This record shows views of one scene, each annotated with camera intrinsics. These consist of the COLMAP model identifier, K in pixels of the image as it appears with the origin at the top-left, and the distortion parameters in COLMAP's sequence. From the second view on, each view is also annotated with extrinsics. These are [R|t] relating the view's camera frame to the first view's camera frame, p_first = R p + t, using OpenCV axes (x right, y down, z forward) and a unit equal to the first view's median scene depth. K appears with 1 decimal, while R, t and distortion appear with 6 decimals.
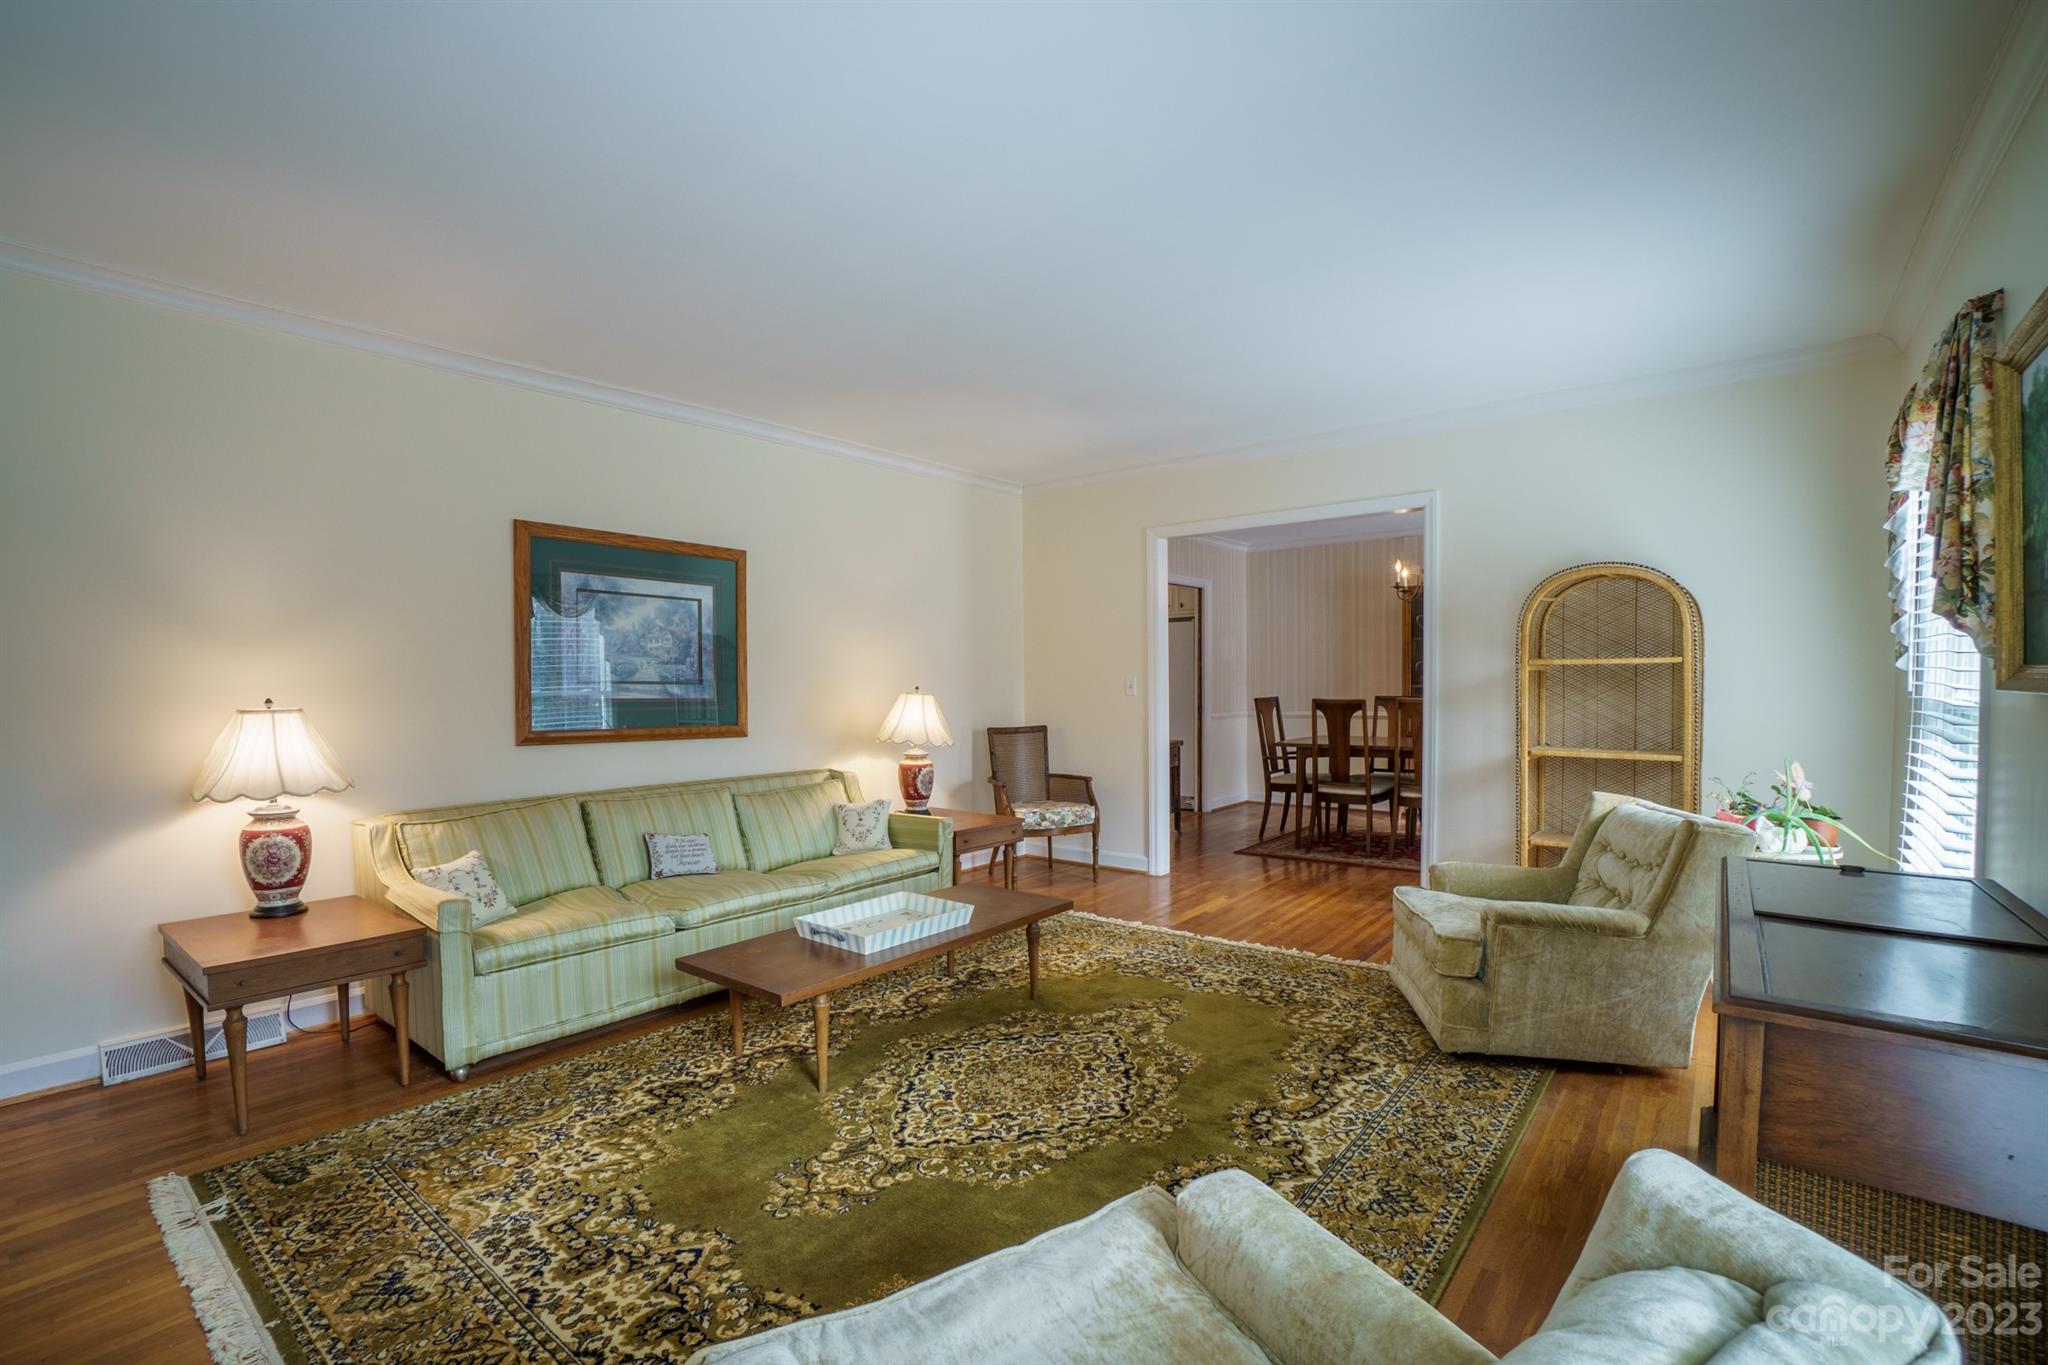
lens RADIAL K [[889.4, 0, 1003.5], [0, 889.4, 708.1], [0, 0, 1]] dist [-0.052561, 0.013923]
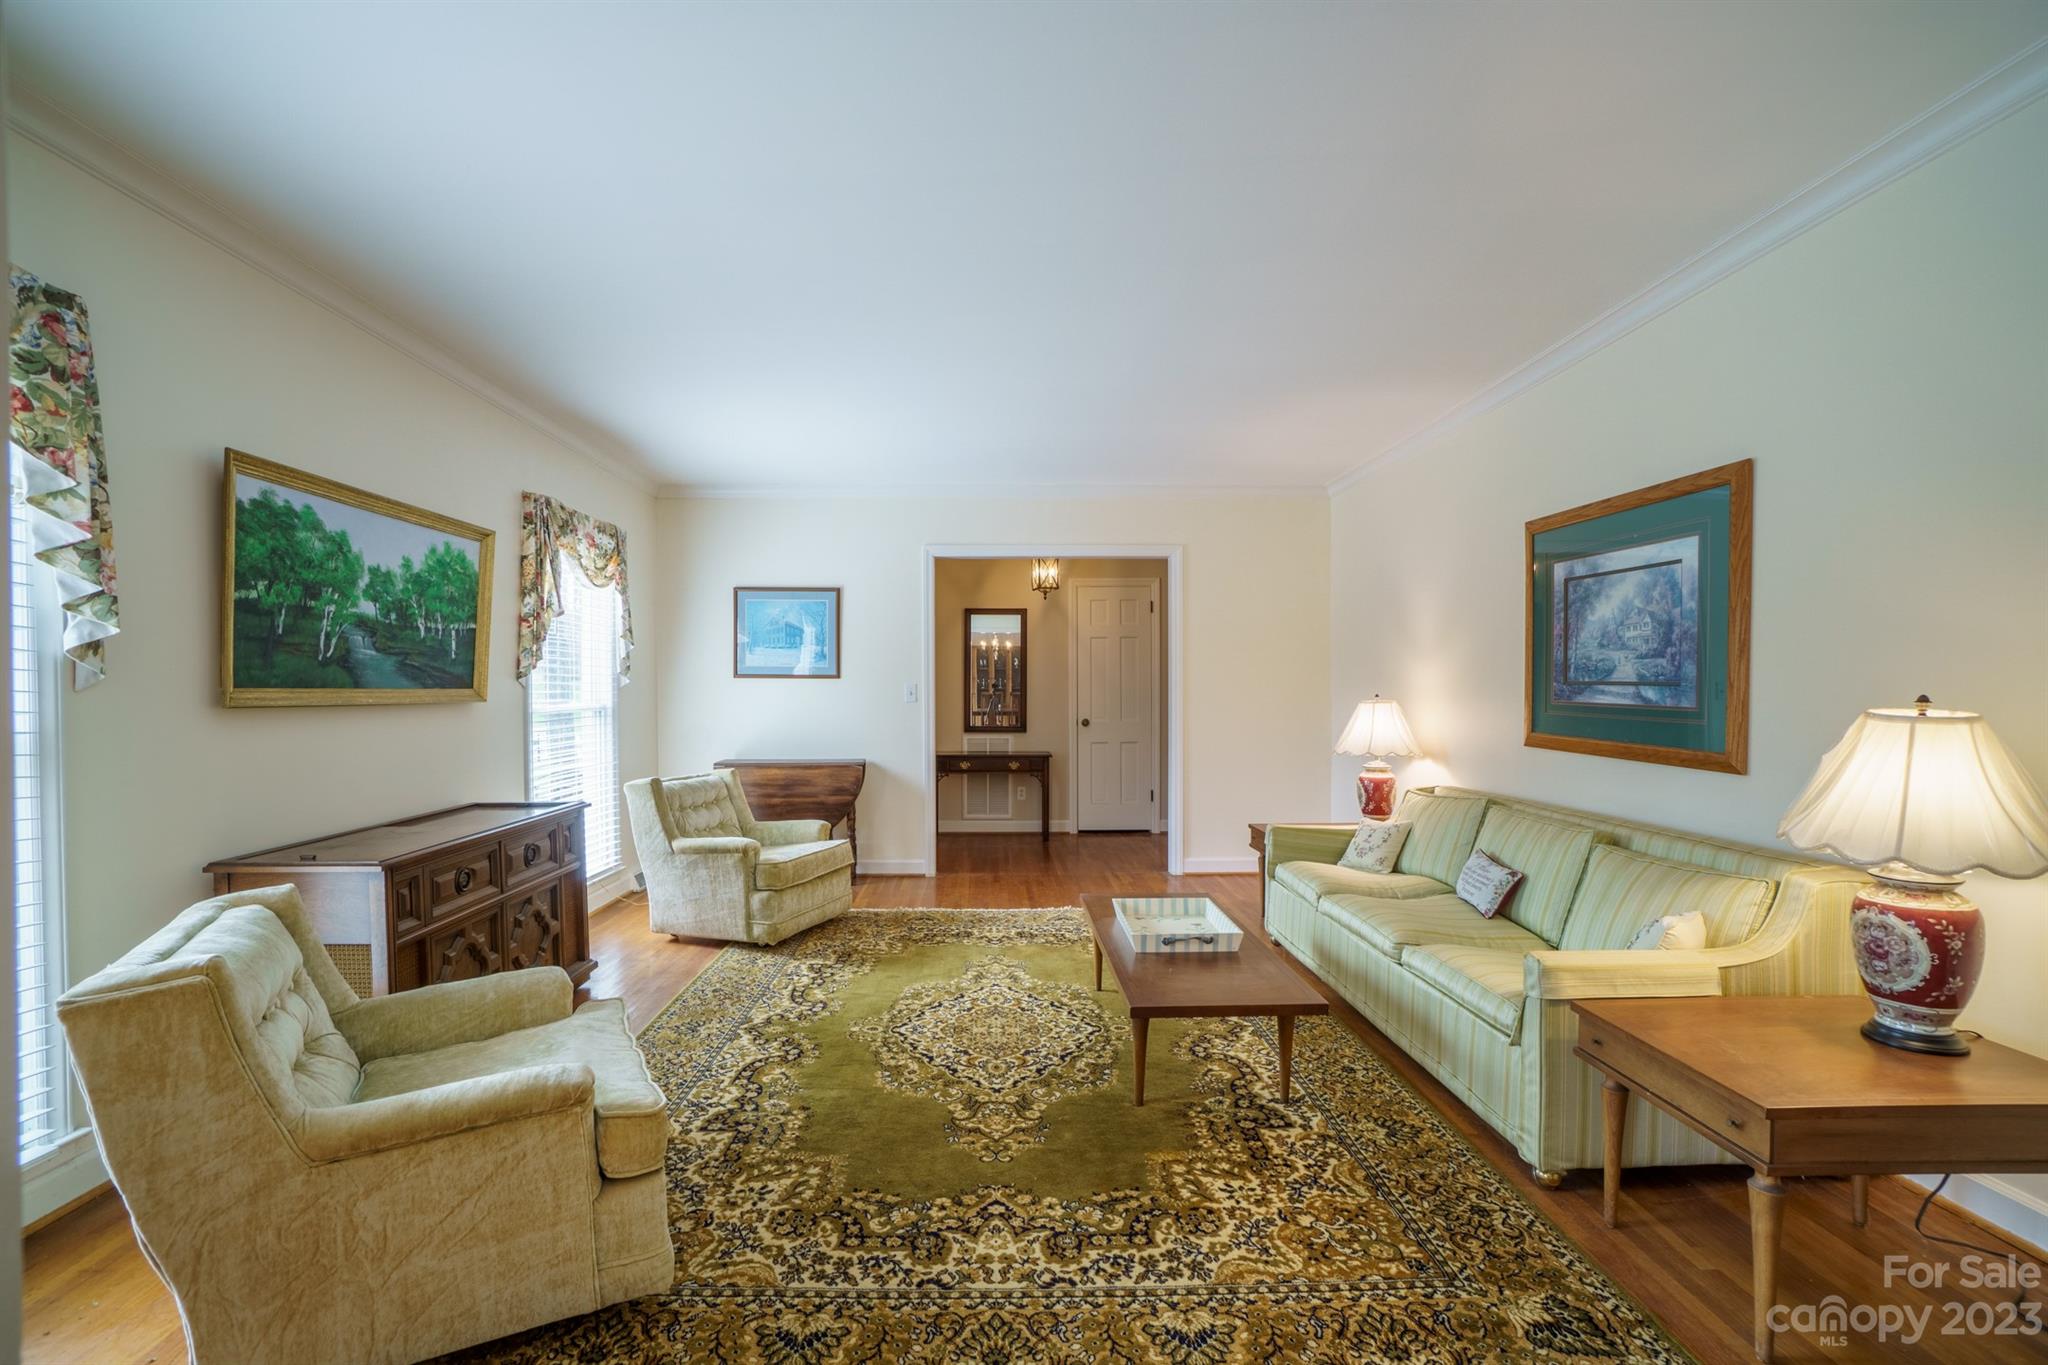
lens RADIAL K [[889.4, 0, 1003.5], [0, 889.4, 708.1], [0, 0, 1]] dist [-0.052561, 0.013923]
pose [[-0.750072, 0.026107, -0.660841, 0.512742], [-0.006671, 0.998871, 0.047032, -0.040079], [0.661323, 0.039686, -0.749051, 1.231243]]
